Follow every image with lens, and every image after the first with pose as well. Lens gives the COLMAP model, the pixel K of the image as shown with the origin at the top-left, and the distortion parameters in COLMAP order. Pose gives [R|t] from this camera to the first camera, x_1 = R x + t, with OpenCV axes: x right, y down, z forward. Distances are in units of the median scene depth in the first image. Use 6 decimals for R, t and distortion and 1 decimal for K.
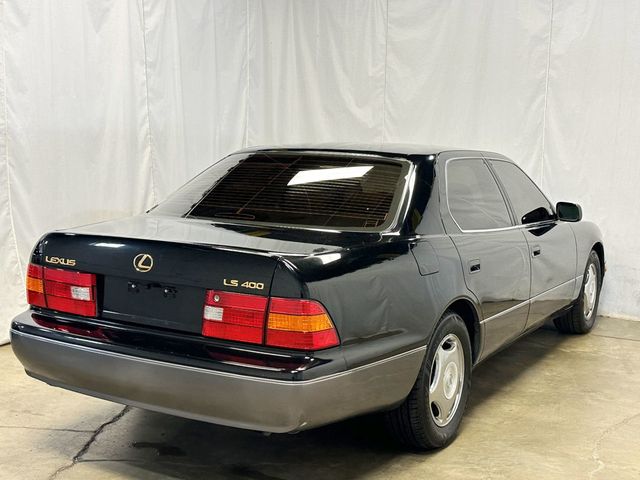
lens RADIAL K [[849.5, 0, 322.6], [0, 849.5, 238.3], [0, 0, 1]] dist [0.201077, -0.460468]
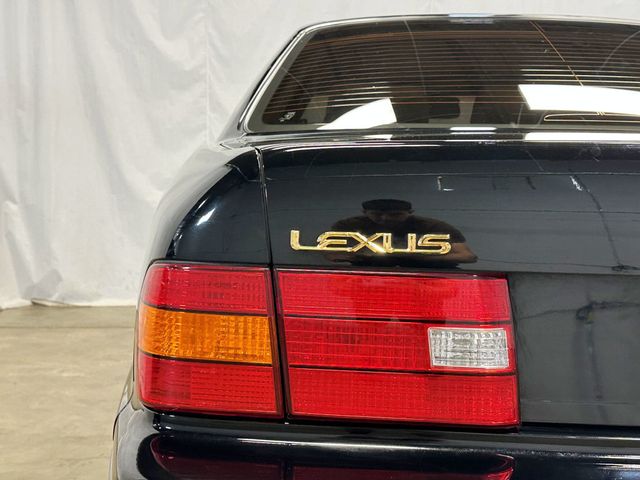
lens RADIAL K [[837.5, 0, 320.0], [0, 837.5, 240.0], [0, 0, 1]] dist [0.202406, -0.651811]
pose [[0.845748, -0.046286, 0.531571, -0.463516], [0.053443, 0.998569, 0.001920, 0.024234], [-0.530899, 0.026785, 0.847011, 0.775632]]
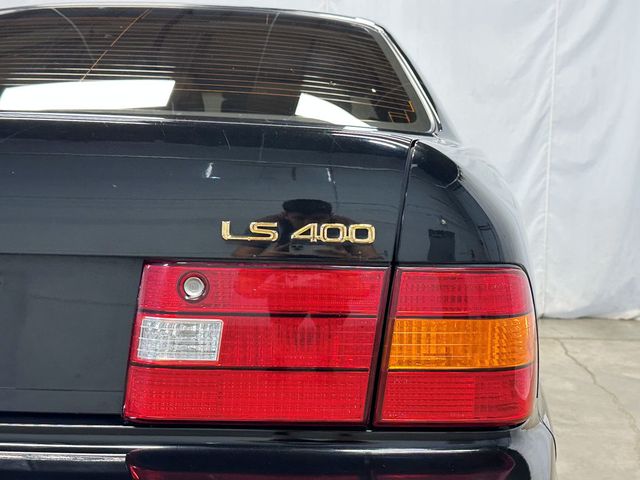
lens RADIAL K [[837.5, 0, 320.0], [0, 837.5, 240.0], [0, 0, 1]] dist [0.202406, -0.651811]
pose [[0.890829, -0.042789, 0.452320, -0.191372], [0.055013, 0.998389, -0.013899, 0.053114], [-0.450996, 0.037265, 0.891747, 0.631979]]
